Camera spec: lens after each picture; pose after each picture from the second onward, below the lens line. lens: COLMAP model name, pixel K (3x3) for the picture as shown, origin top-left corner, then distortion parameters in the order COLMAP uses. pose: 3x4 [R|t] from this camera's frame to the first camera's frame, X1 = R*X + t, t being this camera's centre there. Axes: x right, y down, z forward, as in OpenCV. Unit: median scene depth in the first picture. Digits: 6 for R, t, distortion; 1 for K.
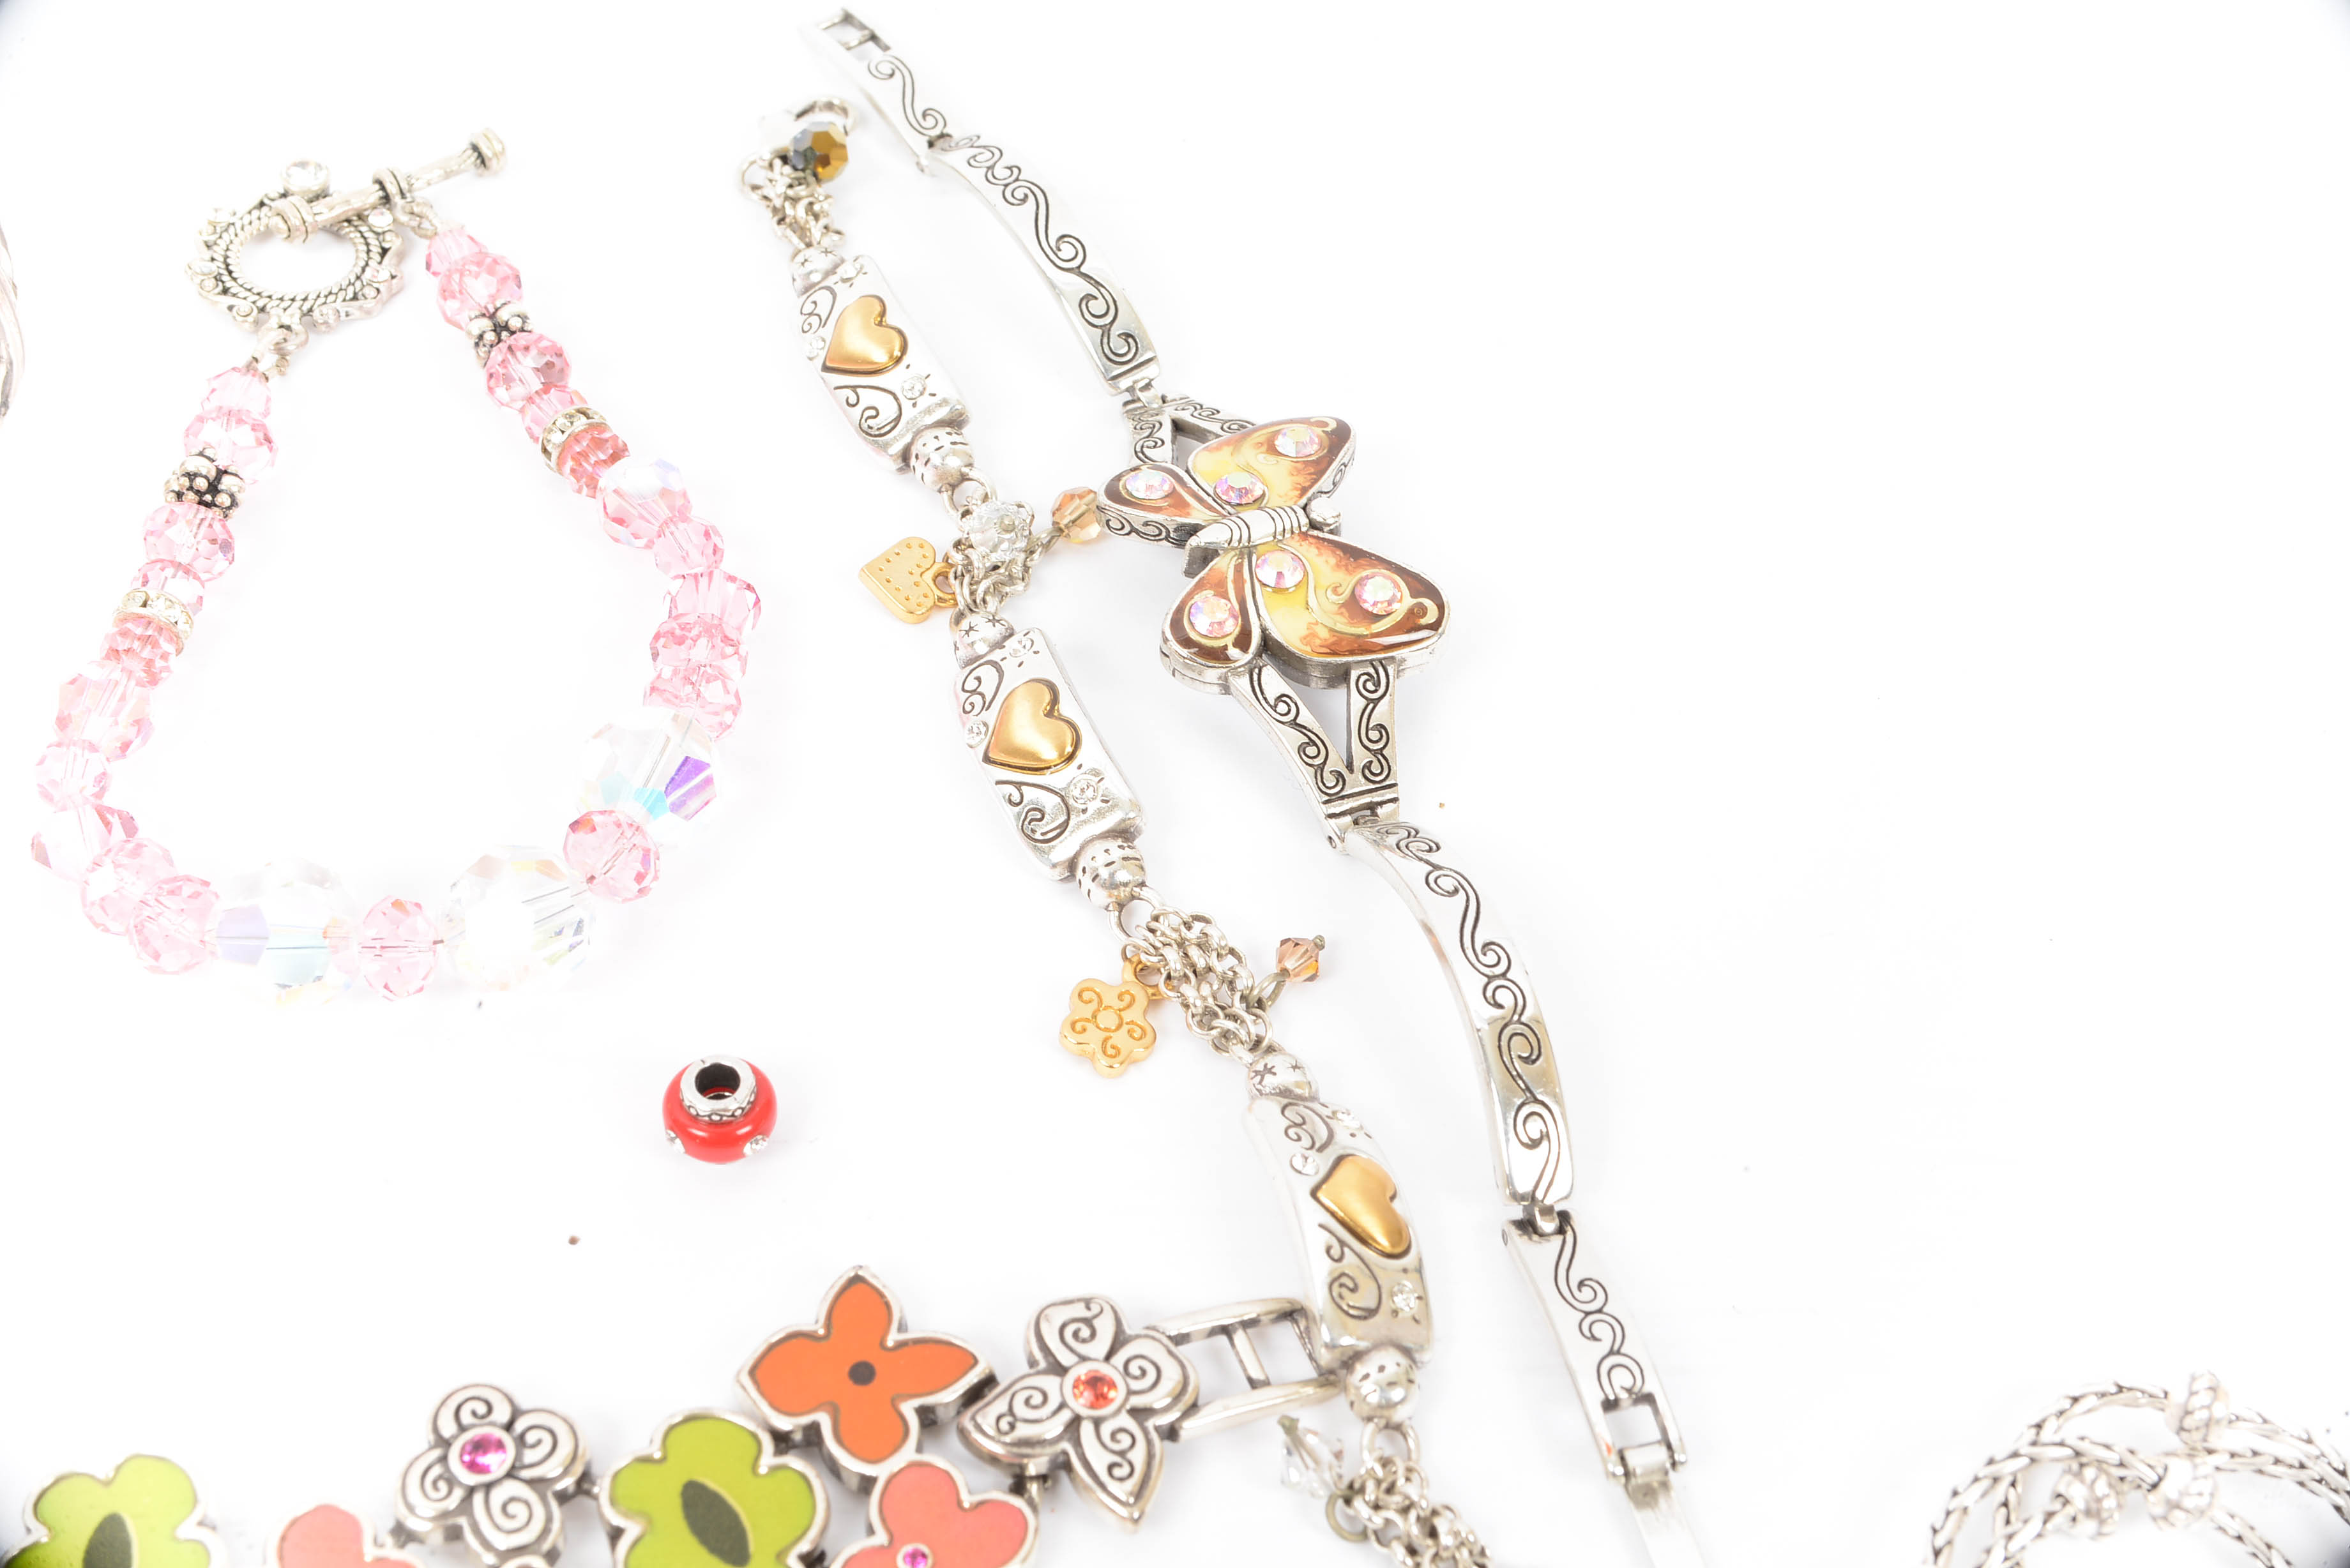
lens RADIAL K [[3403.8, 0, 1175.0], [0, 3403.8, 784.0], [0, 0, 1]] dist [0.027116, 0.041663]
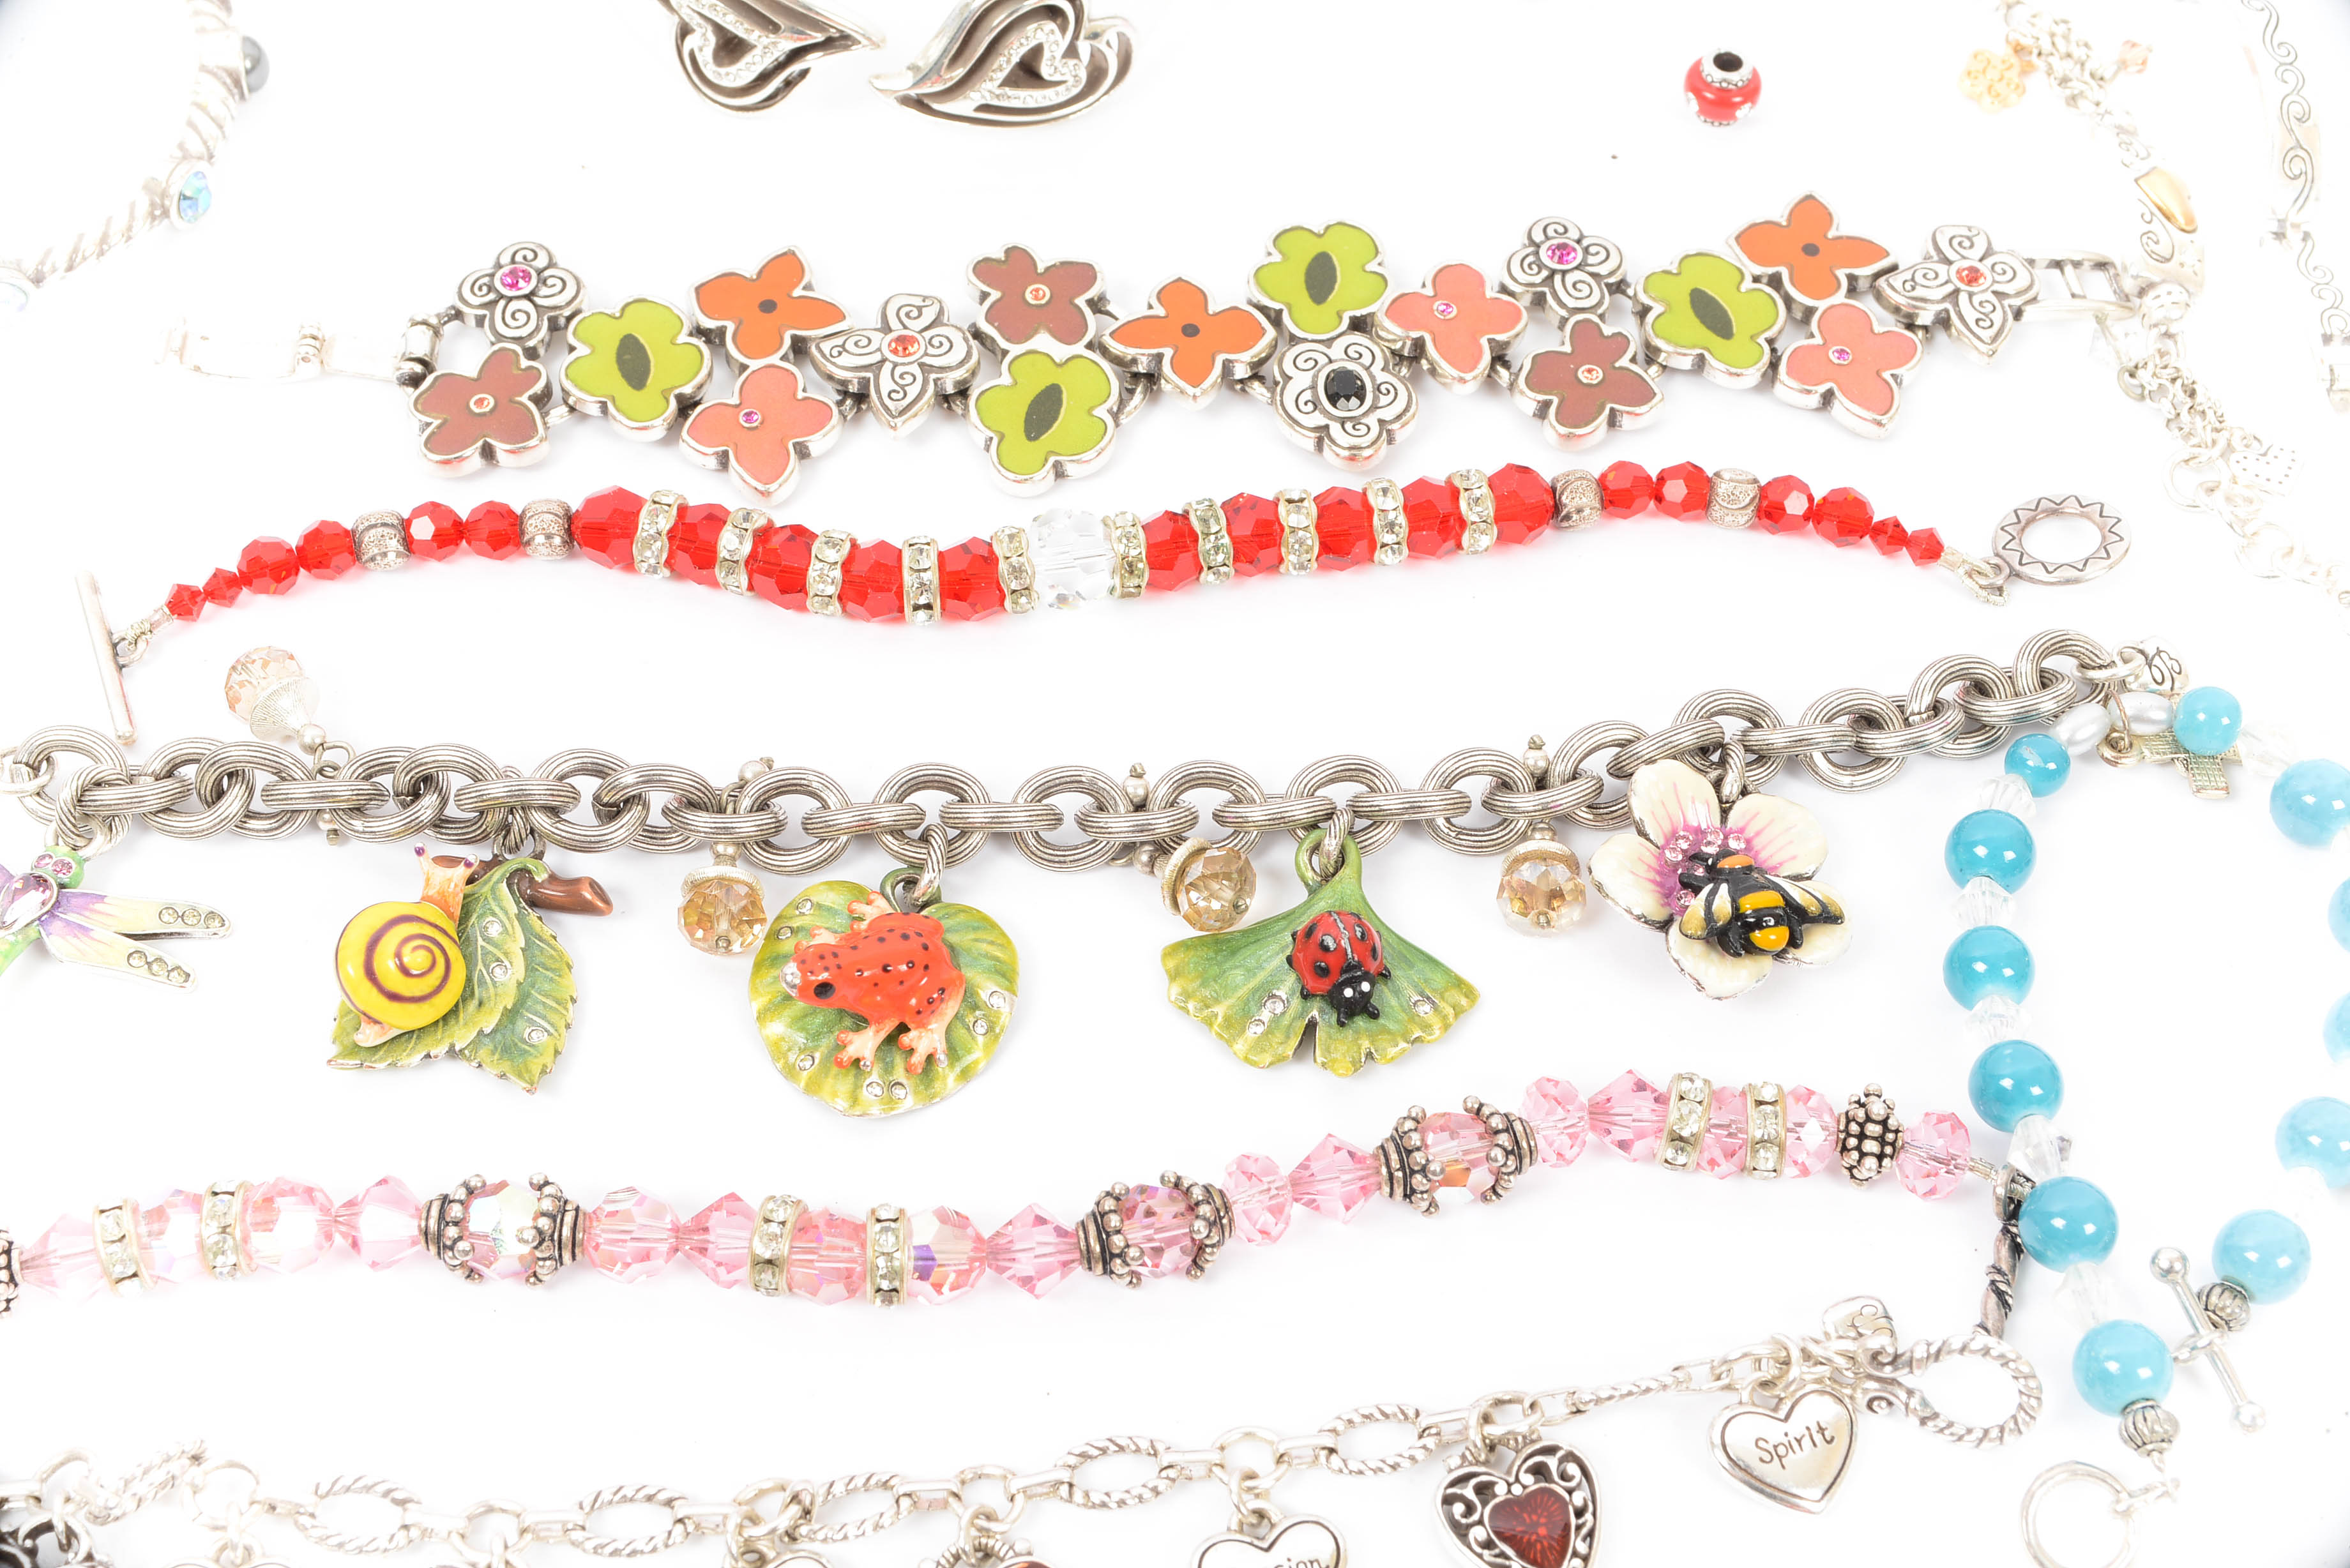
lens RADIAL K [[3403.8, 0, 1175.0], [0, 3403.8, 784.0], [0, 0, 1]] dist [0.027116, 0.041663]
pose [[0.978283, 0.155049, -0.137558, -0.120409], [-0.143681, 0.985605, 0.089102, 0.304982], [0.149393, -0.067402, 0.986478, -0.514154]]
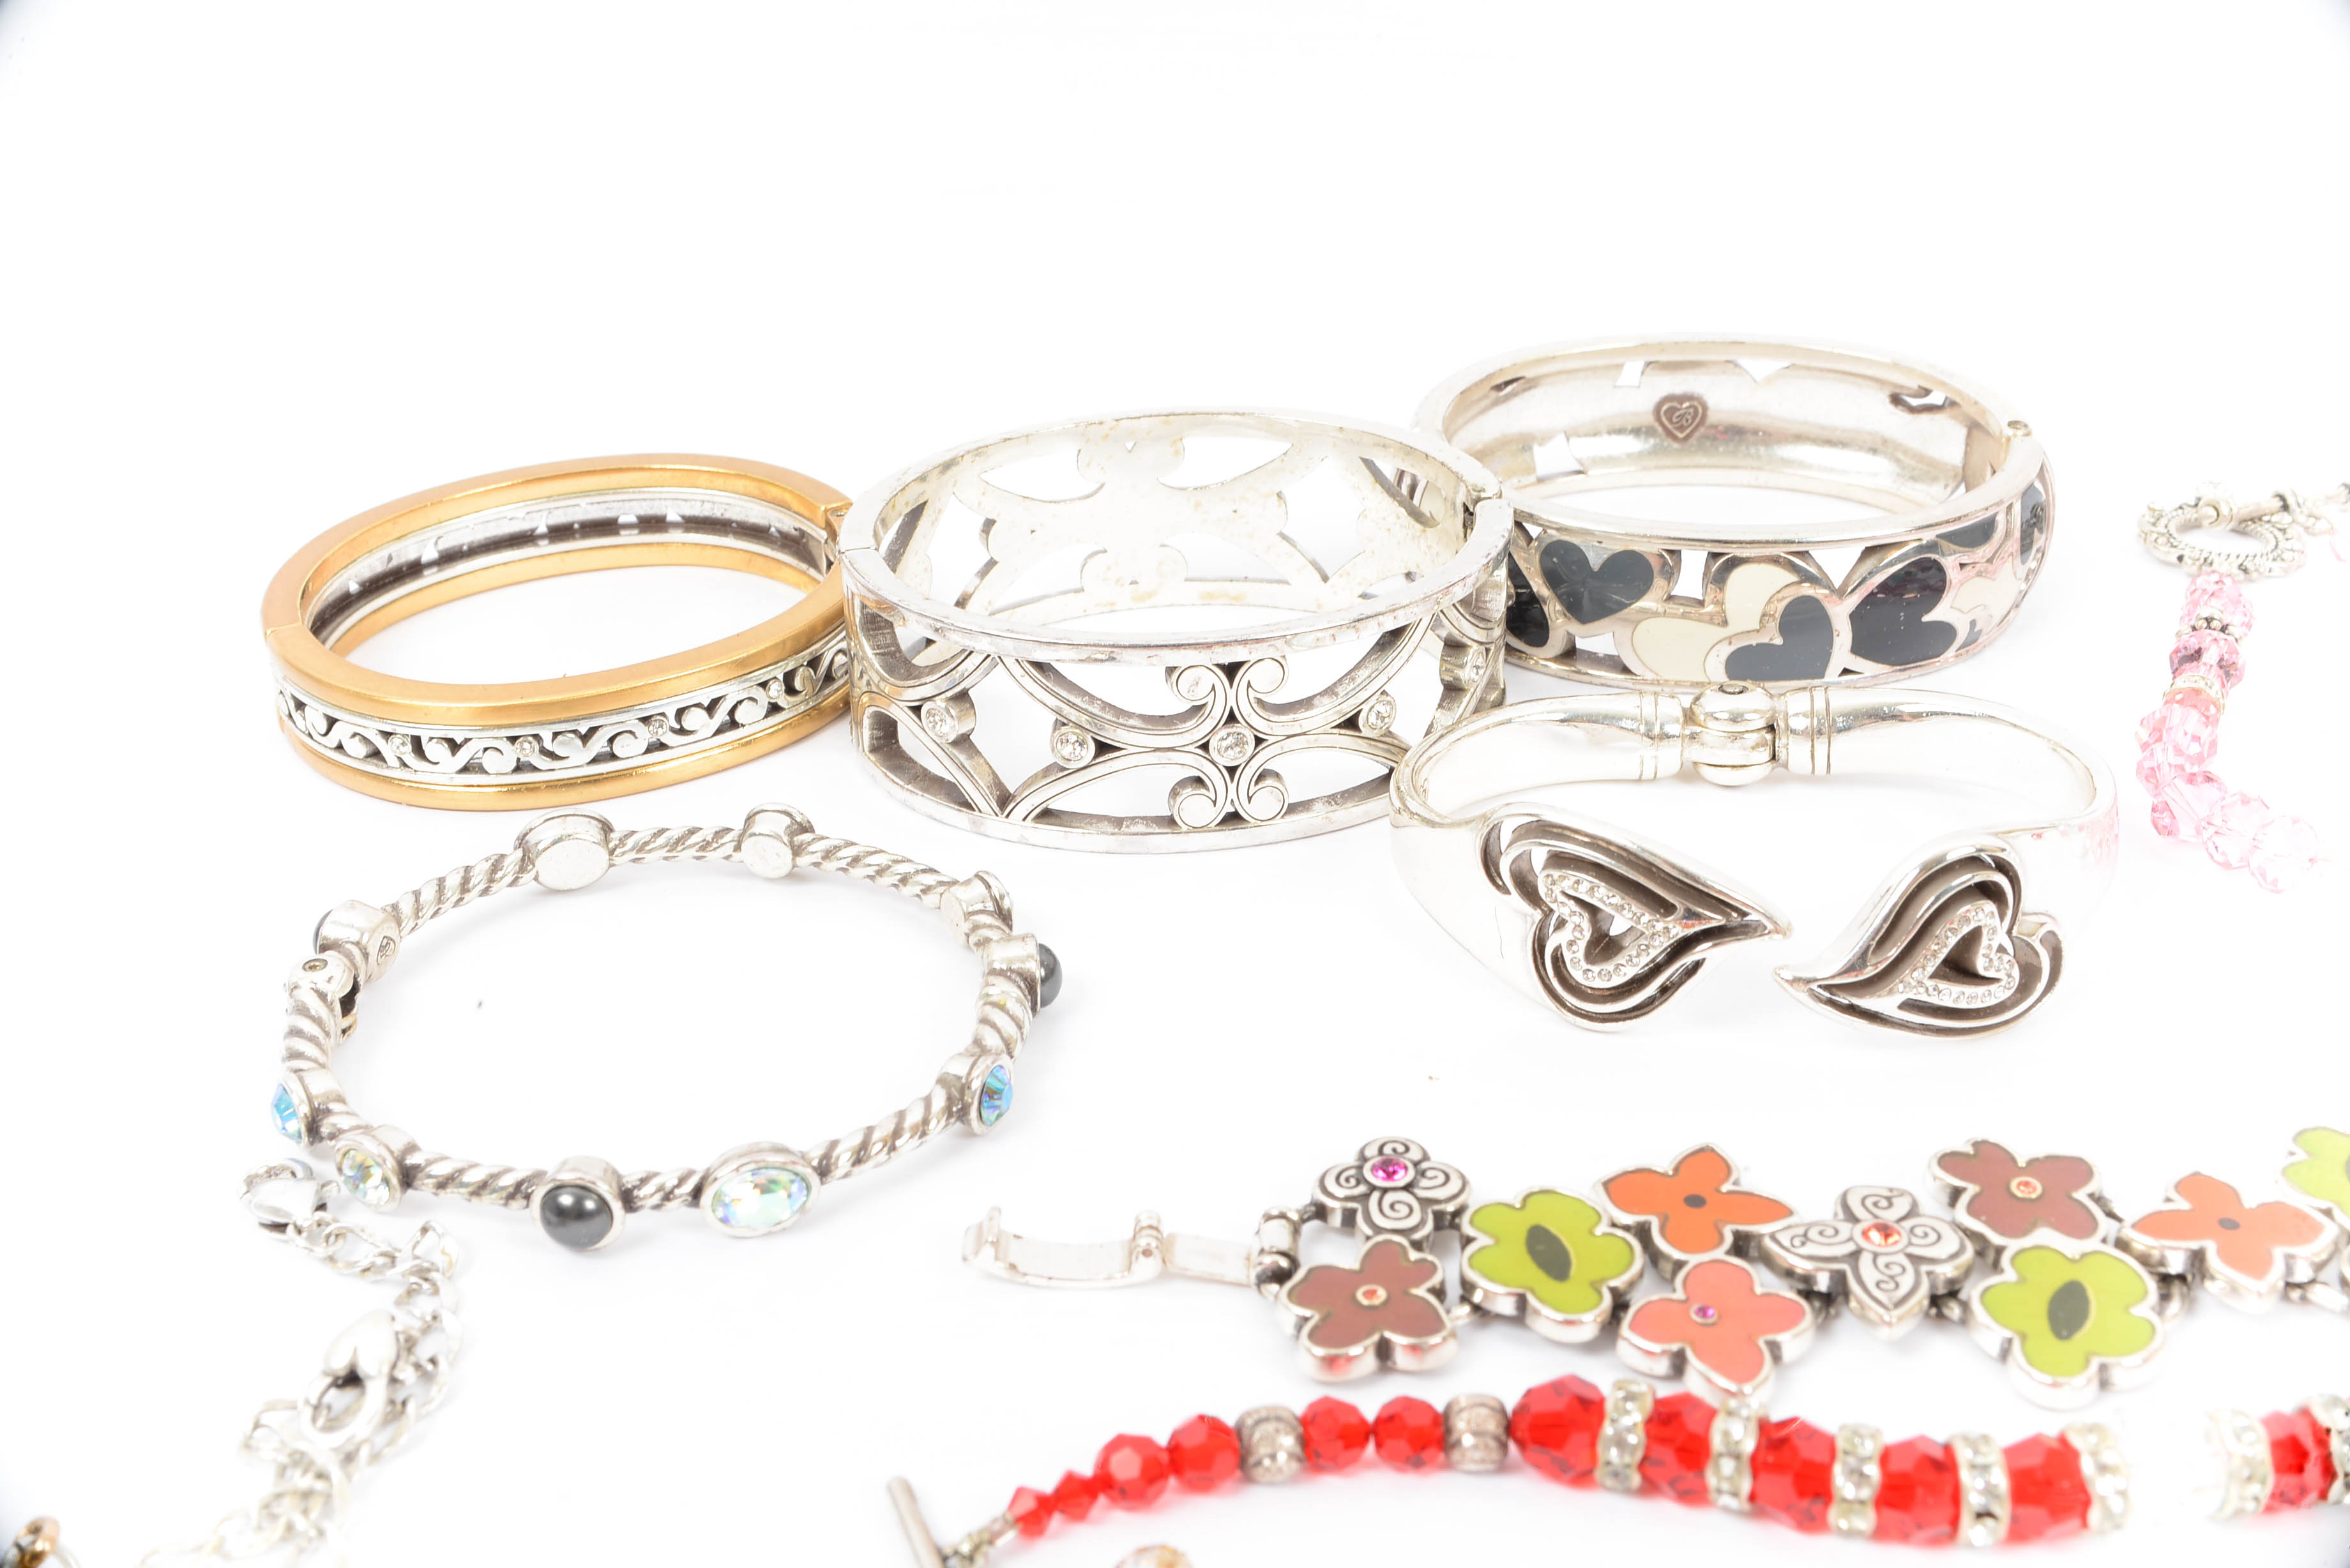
lens RADIAL K [[3403.8, 0, 1175.0], [0, 3403.8, 784.0], [0, 0, 1]] dist [0.027116, 0.041663]
pose [[0.968304, 0.074464, -0.238416, -0.419131], [-0.154281, 0.928976, -0.336452, 0.548968], [0.196429, 0.362571, 0.911020, -0.276397]]
